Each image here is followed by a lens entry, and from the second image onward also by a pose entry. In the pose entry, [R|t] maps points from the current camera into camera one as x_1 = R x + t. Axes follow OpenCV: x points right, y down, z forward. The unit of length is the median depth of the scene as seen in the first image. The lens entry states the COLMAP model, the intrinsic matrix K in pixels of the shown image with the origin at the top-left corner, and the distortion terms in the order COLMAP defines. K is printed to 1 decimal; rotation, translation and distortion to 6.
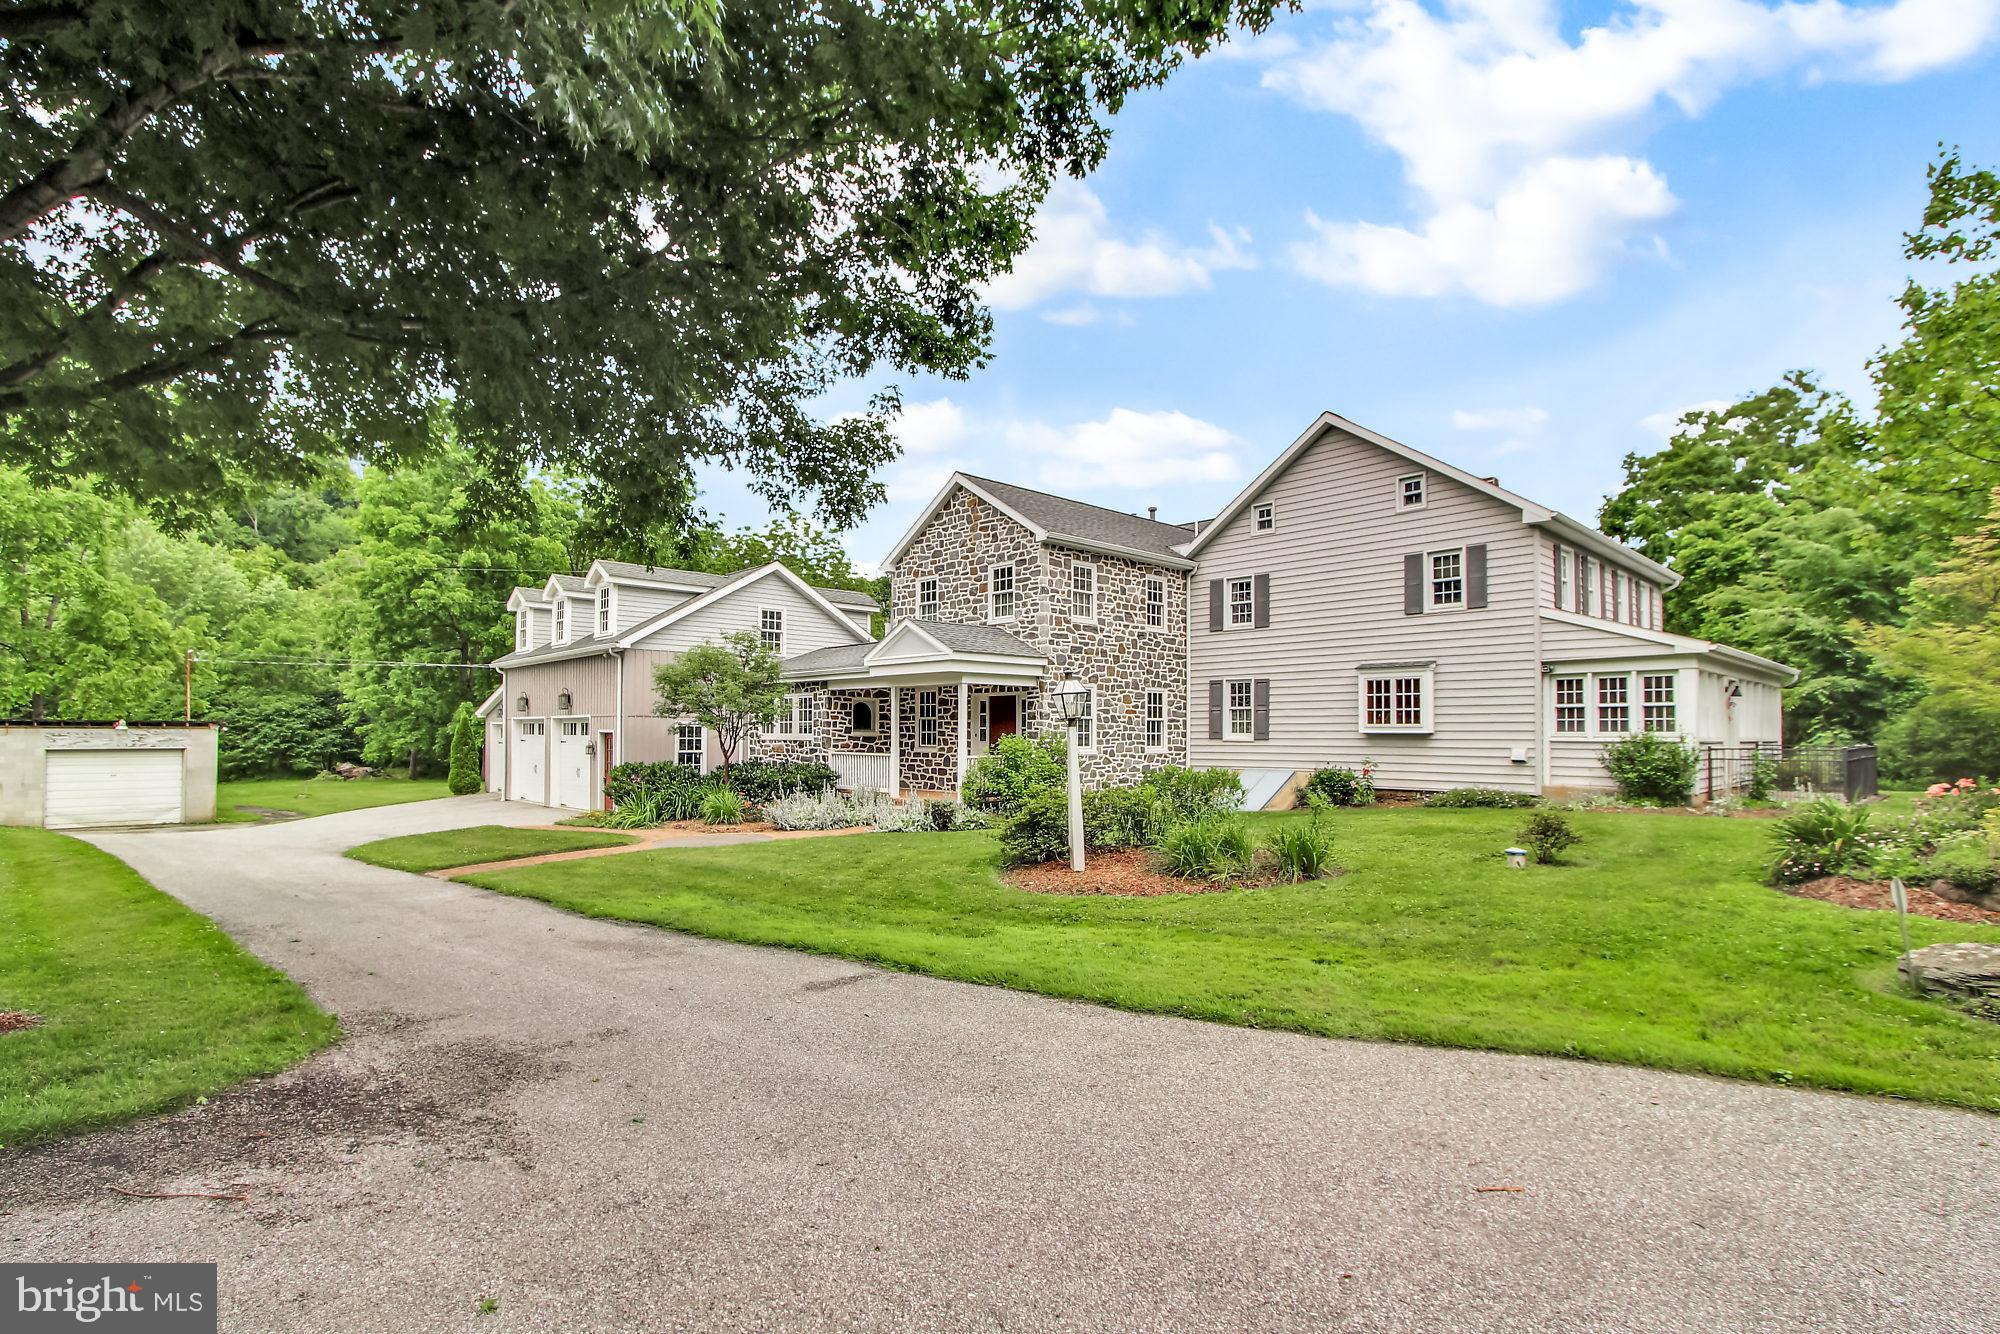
lens RADIAL K [[938.0, 0, 981.2], [0, 938.0, 703.3], [0, 0, 1]] dist [-0.027638, 0.009824]
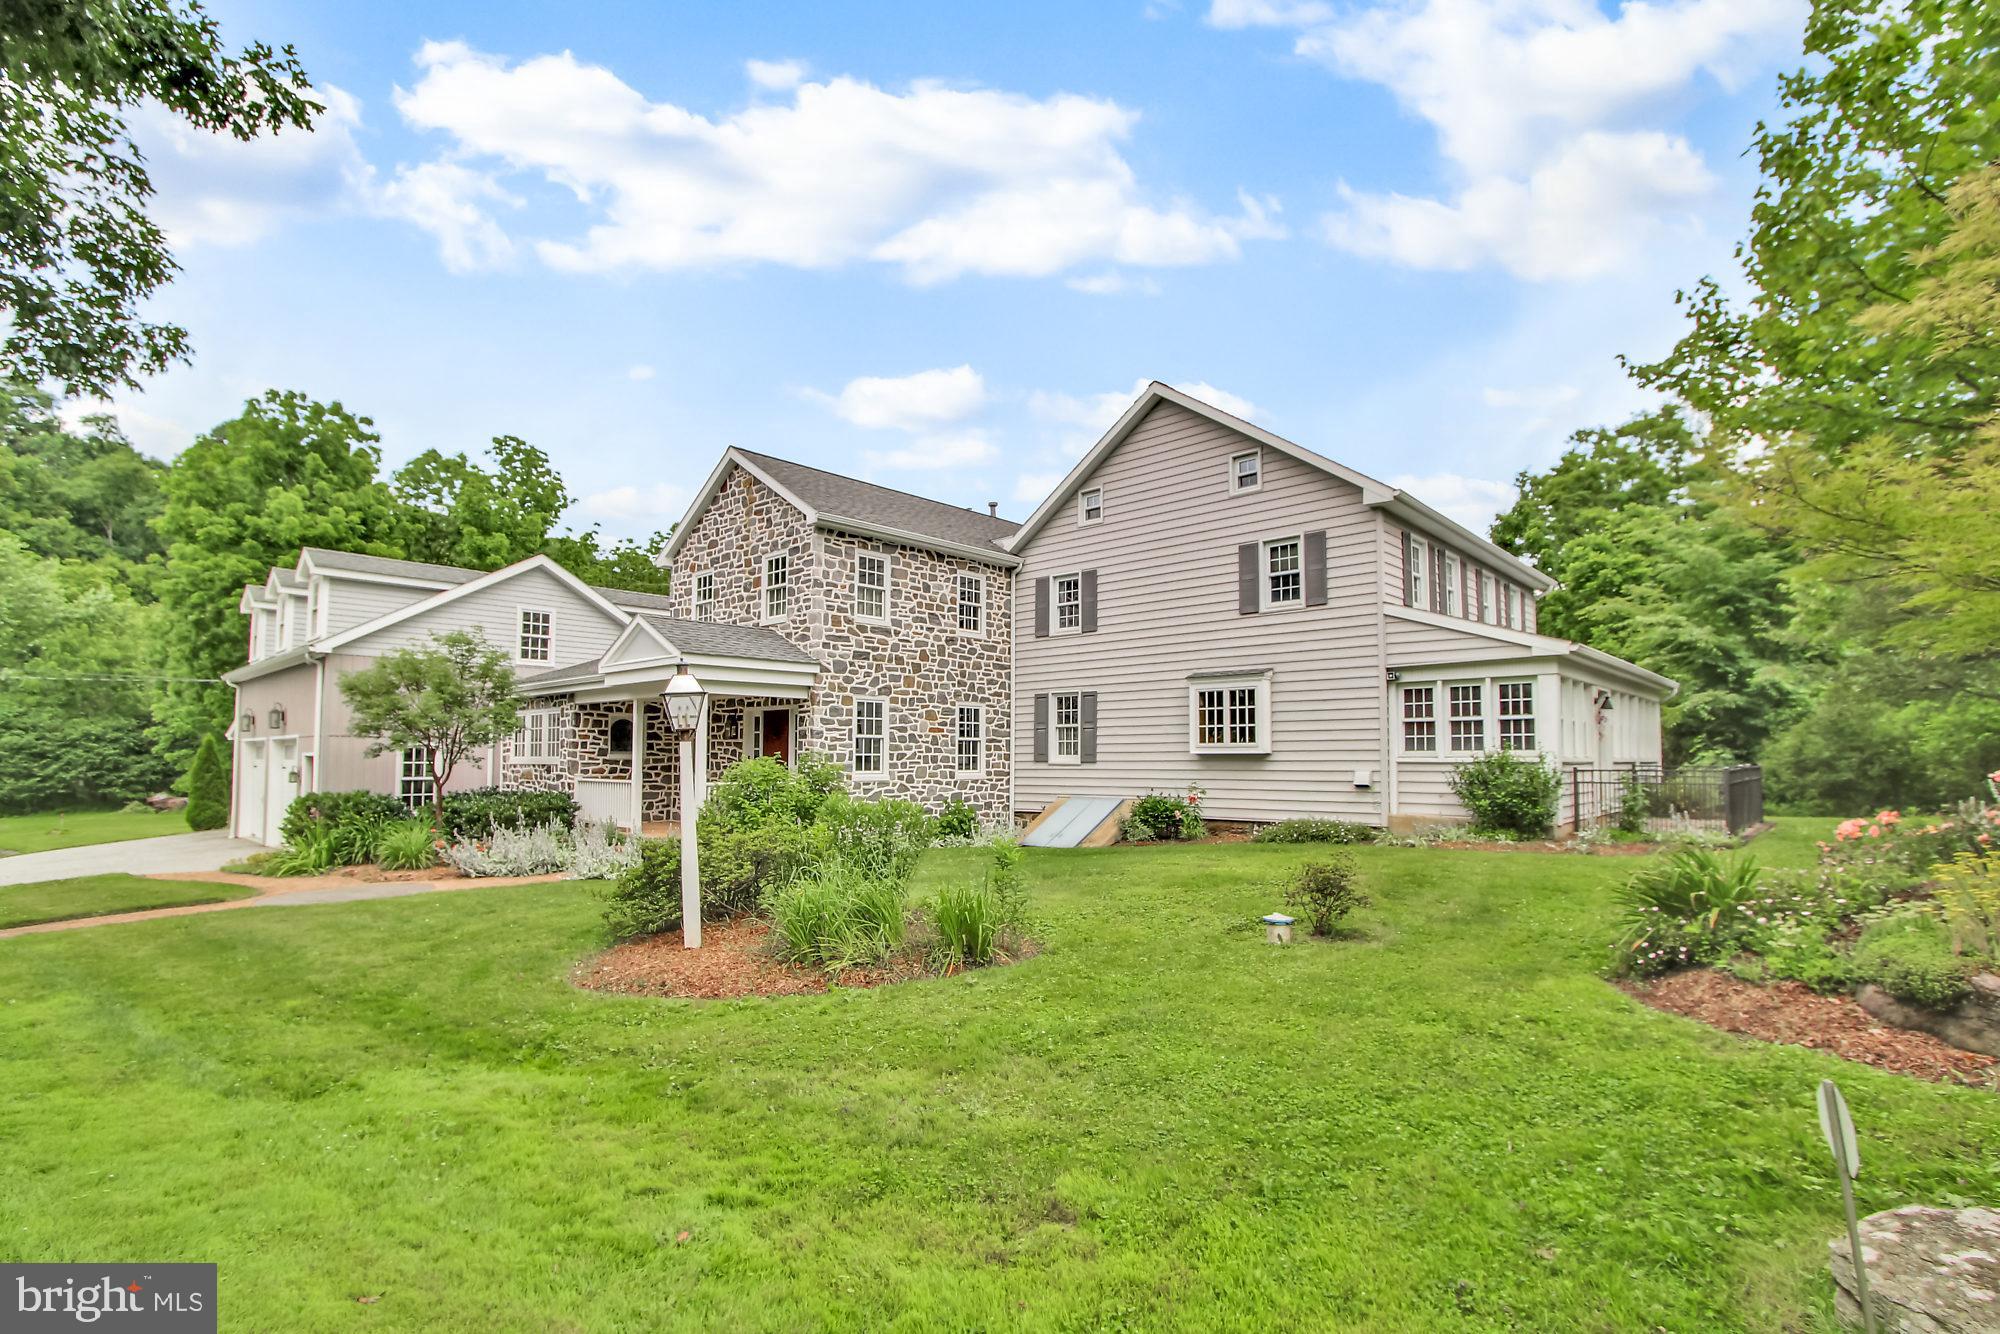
lens RADIAL K [[930.8, 0, 994.2], [0, 930.8, 703.8], [0, 0, 1]] dist [-0.041043, 0.025296]
pose [[0.997097, 0.001181, 0.076127, 0.153939], [0.000860, 0.999641, -0.026772, 0.008407], [-0.076132, 0.026760, 0.996739, 0.160838]]
